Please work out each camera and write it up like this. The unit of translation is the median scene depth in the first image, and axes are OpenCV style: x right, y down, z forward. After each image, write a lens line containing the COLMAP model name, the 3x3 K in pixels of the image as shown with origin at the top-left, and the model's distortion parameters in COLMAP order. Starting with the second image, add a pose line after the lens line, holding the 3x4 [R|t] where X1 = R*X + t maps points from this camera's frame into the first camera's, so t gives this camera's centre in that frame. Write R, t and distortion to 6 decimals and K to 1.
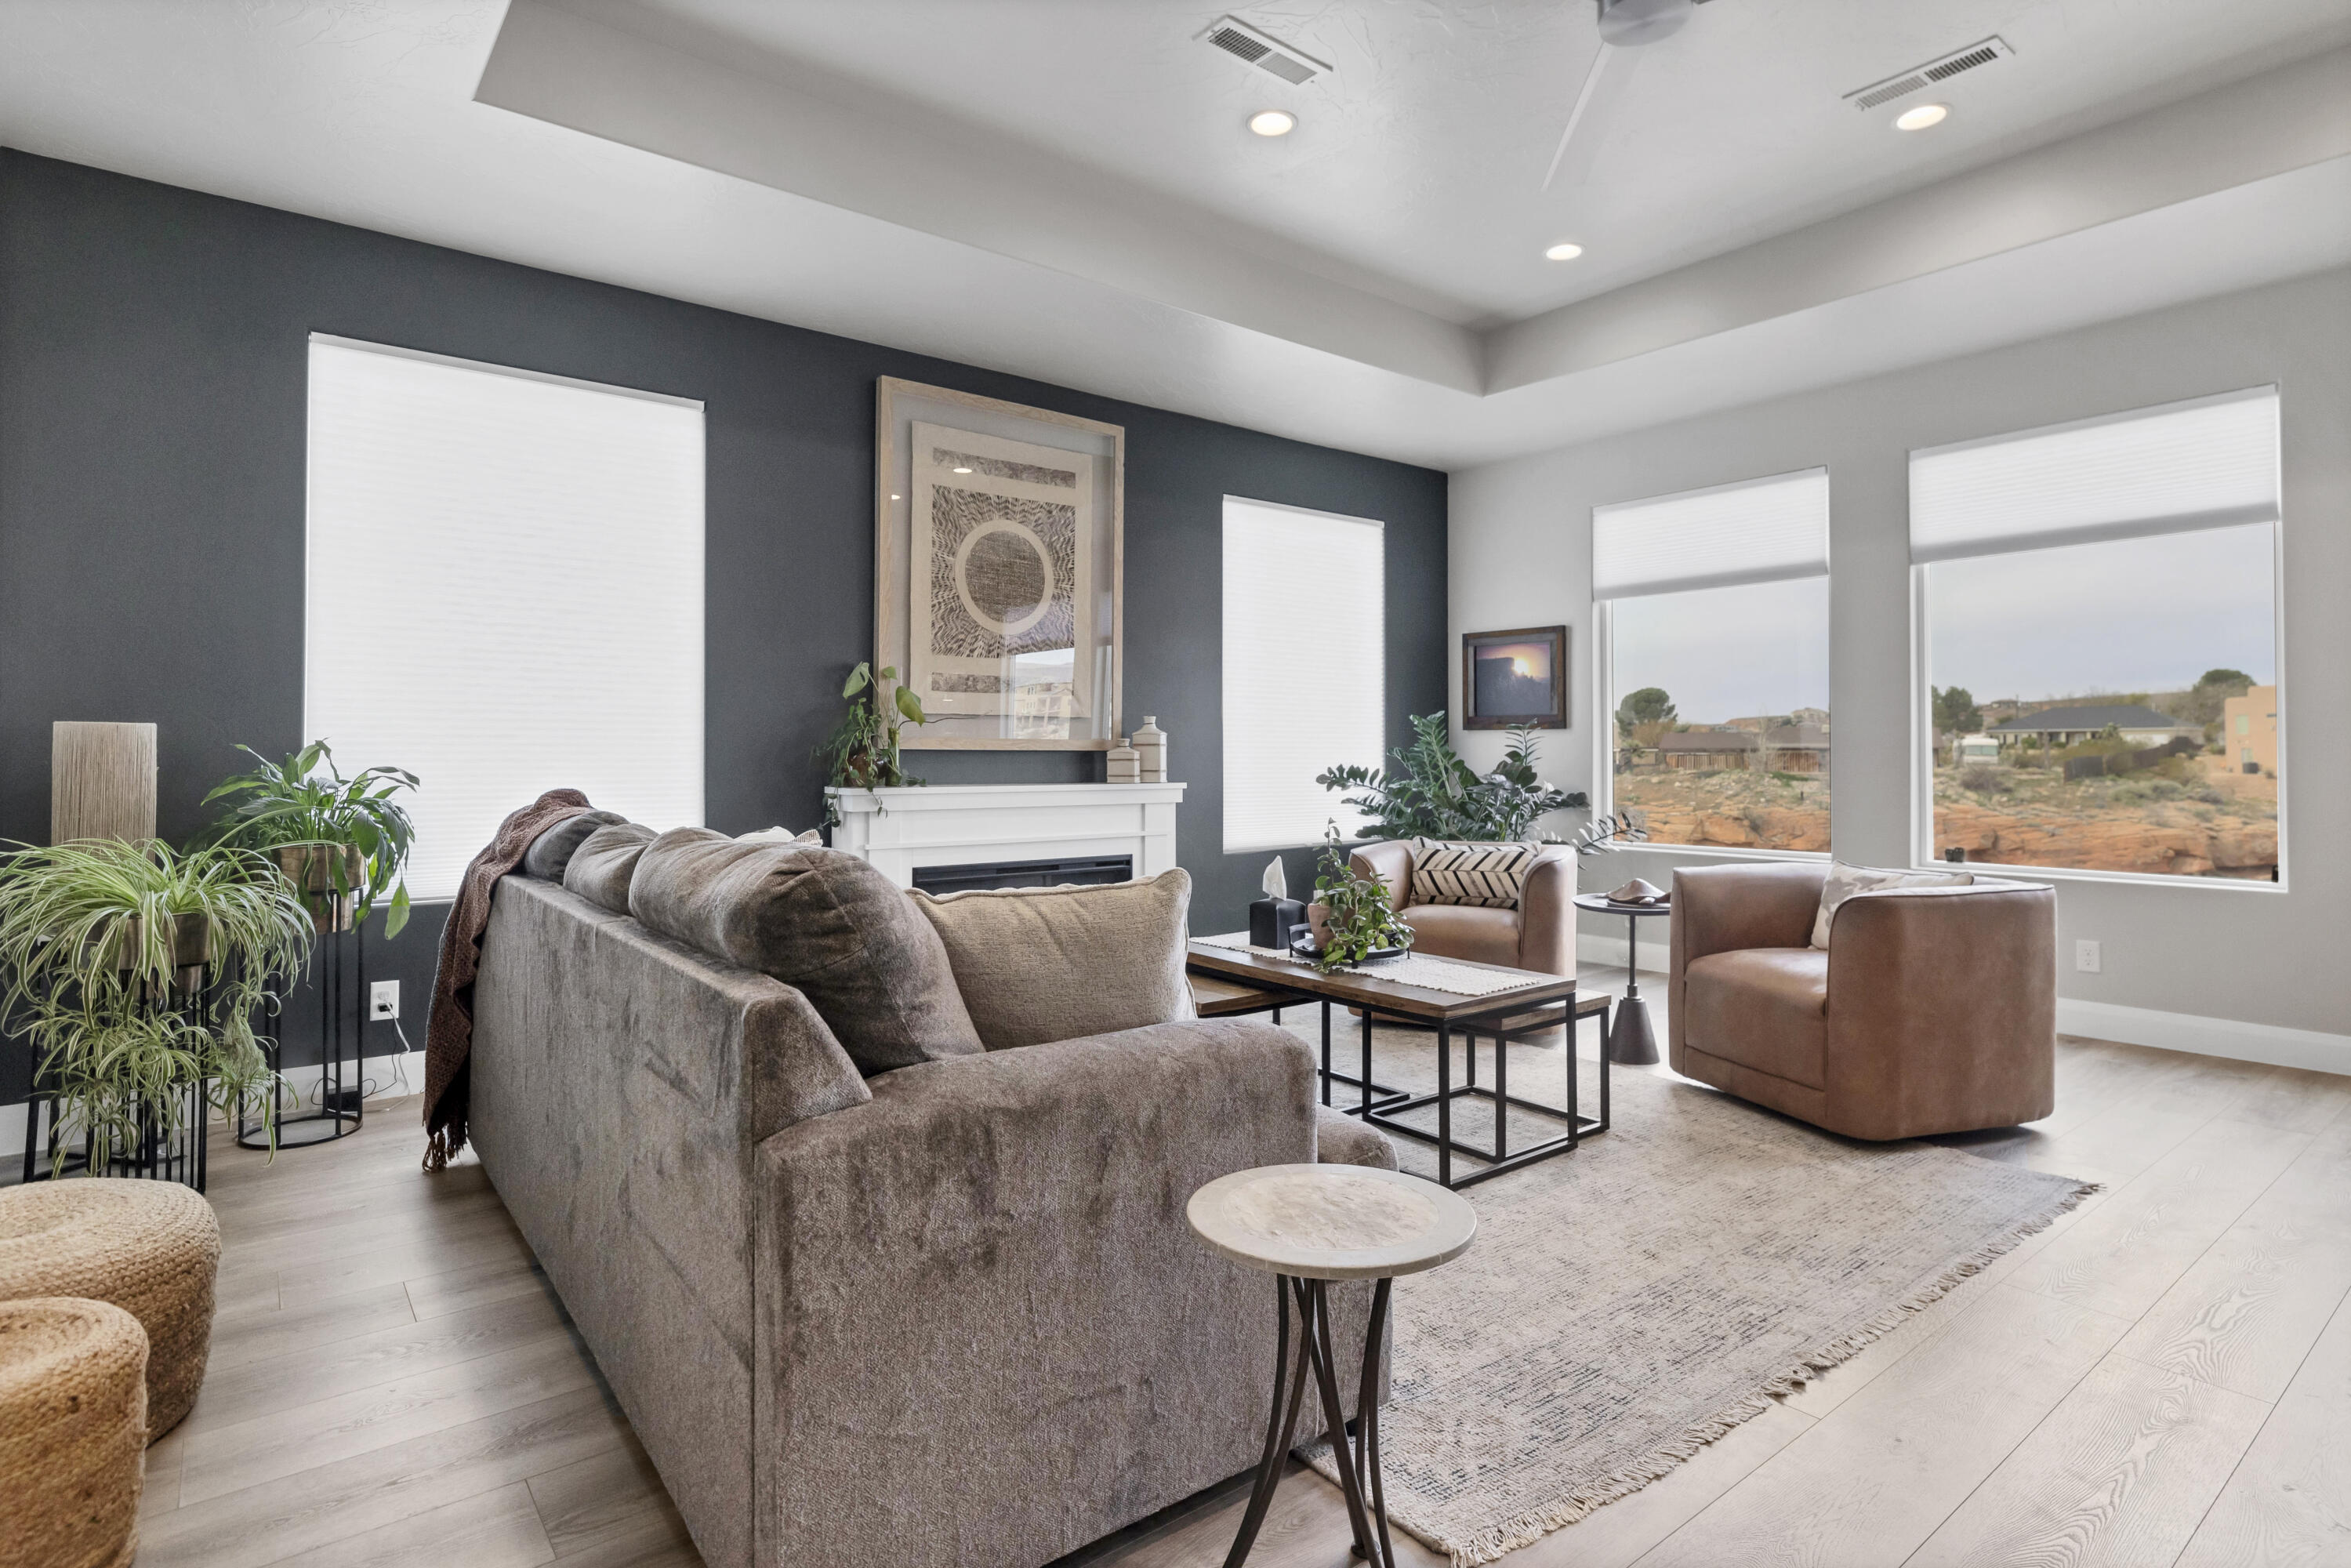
lens RADIAL K [[1188.7, 0, 1166.4], [0, 1188.7, 756.5], [0, 0, 1]] dist [-0.008934, -0.000251]
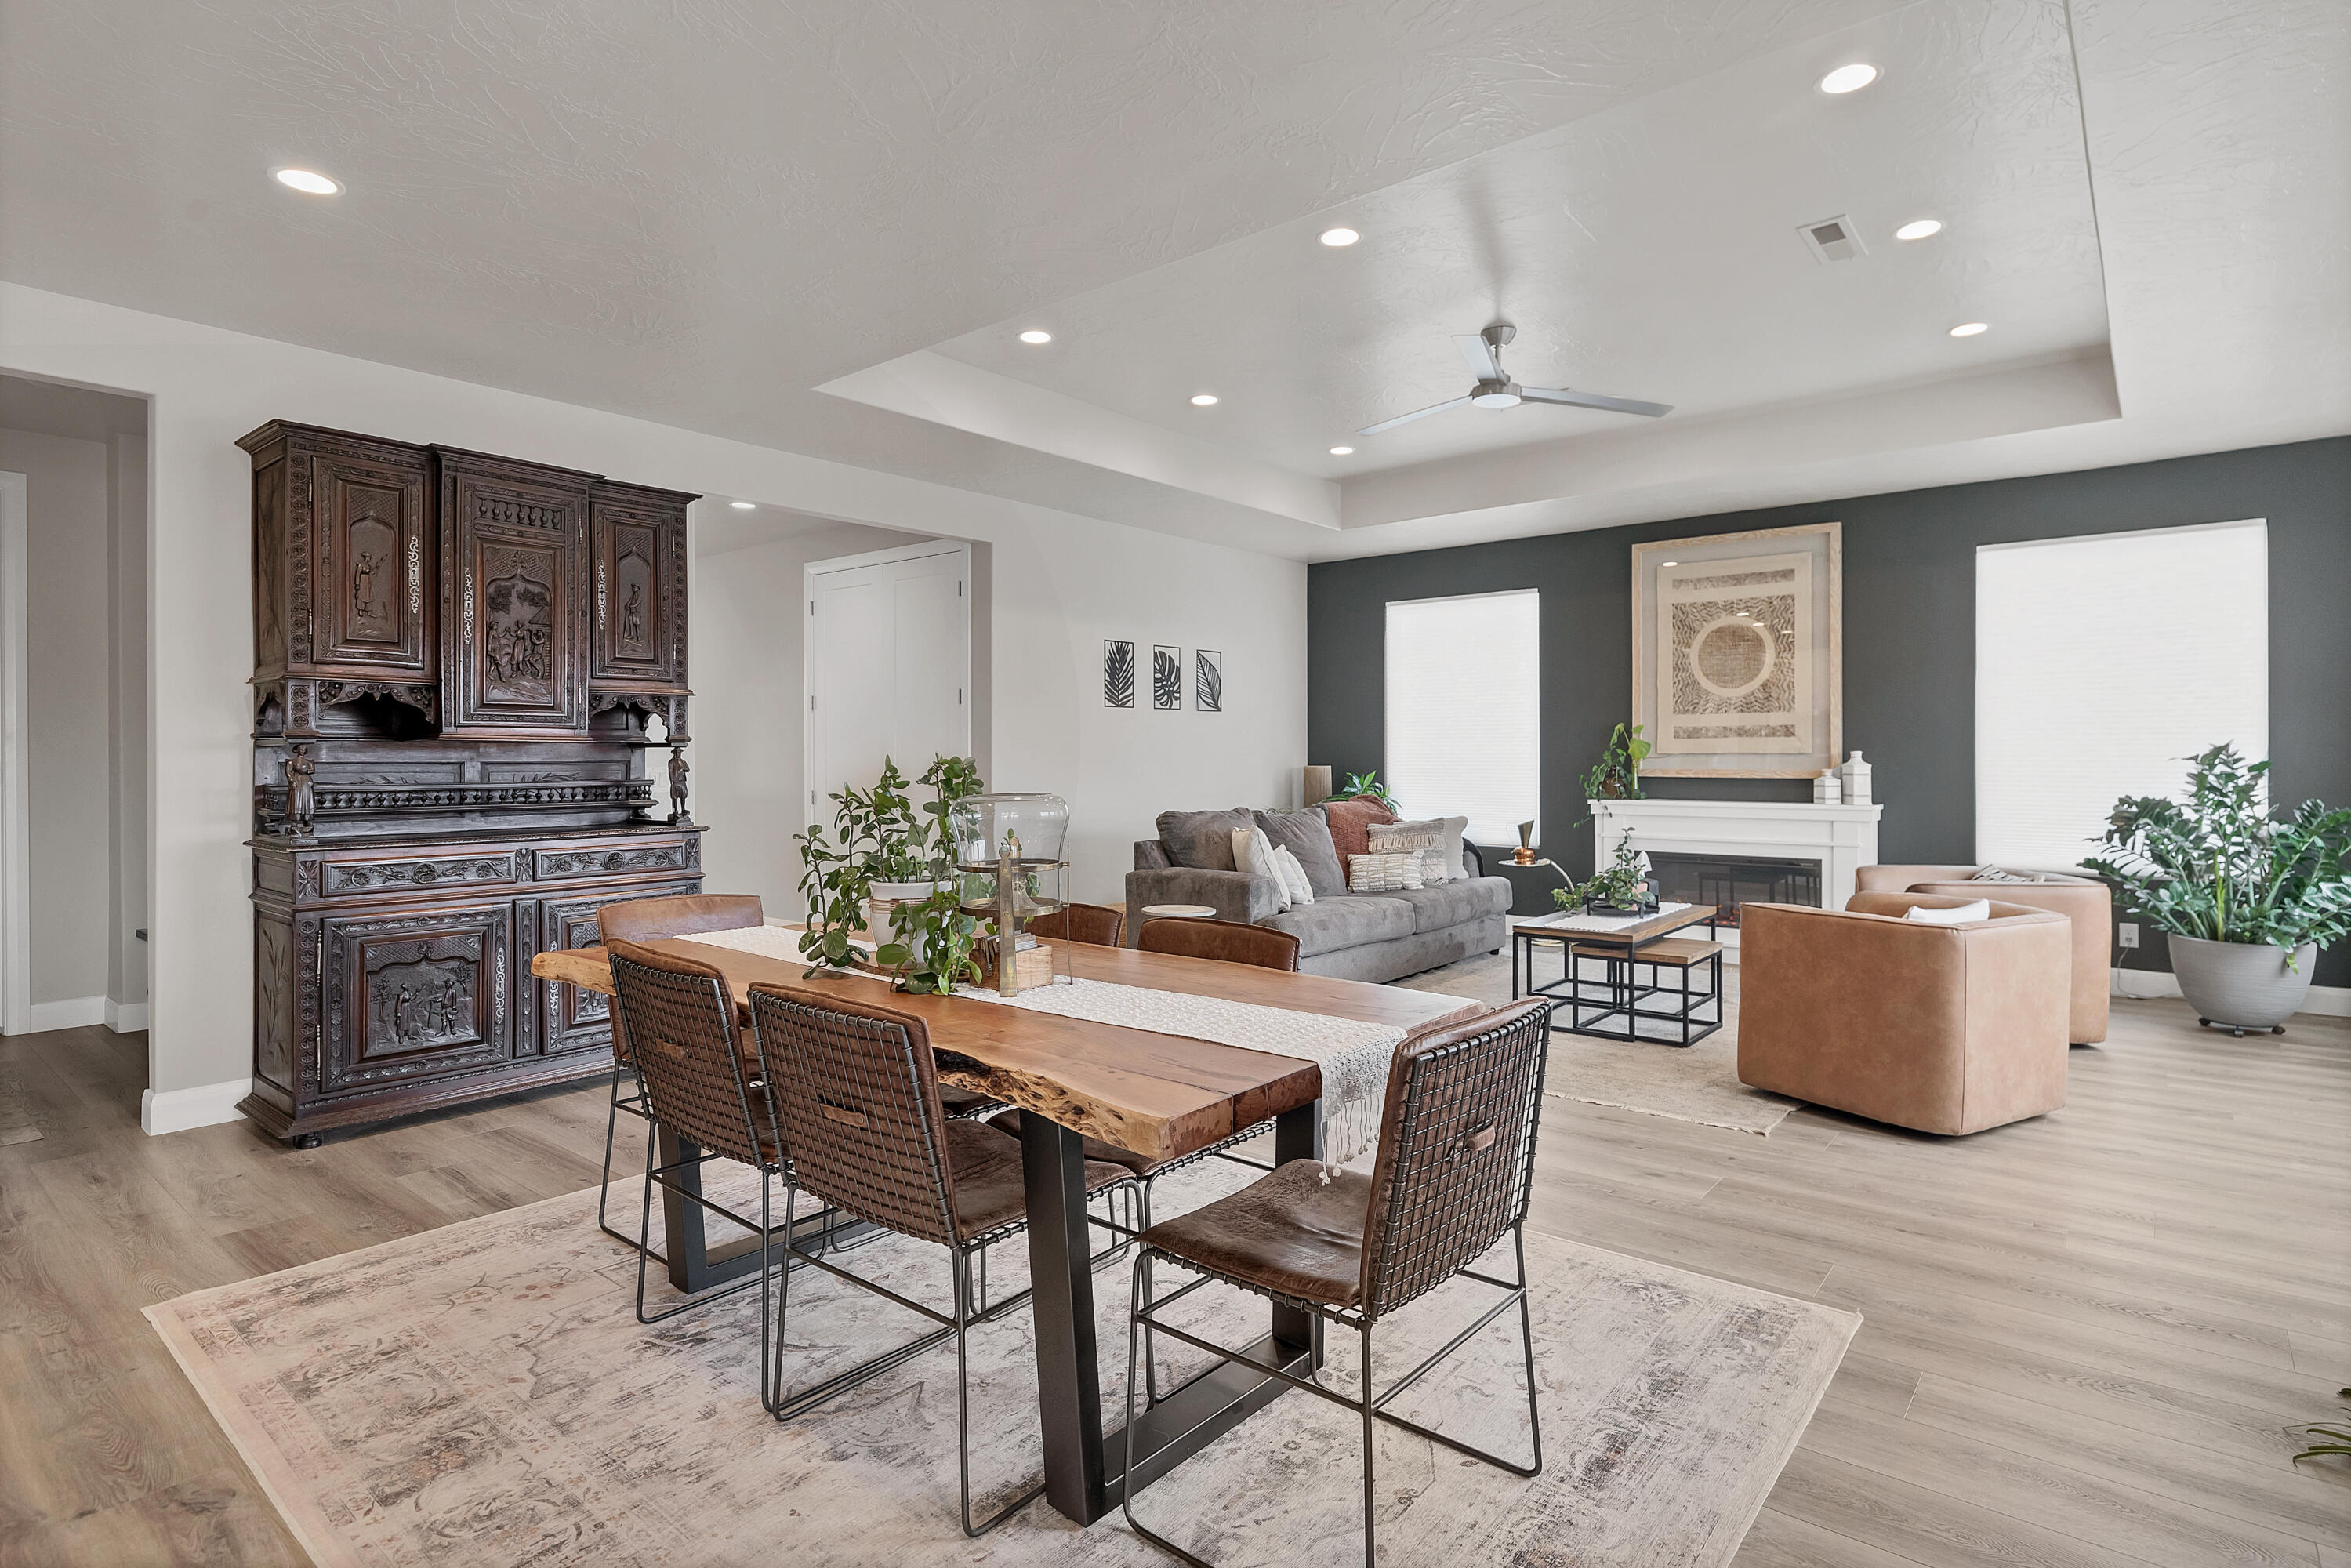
lens RADIAL K [[1188.7, 0, 1166.4], [0, 1188.7, 756.5], [0, 0, 1]] dist [-0.008934, -0.000251]
pose [[0.216889, -0.005961, -0.976178, 1.116688], [-0.004720, 0.999963, -0.007155, -0.016364], [0.976185, 0.006160, 0.216853, 0.027703]]
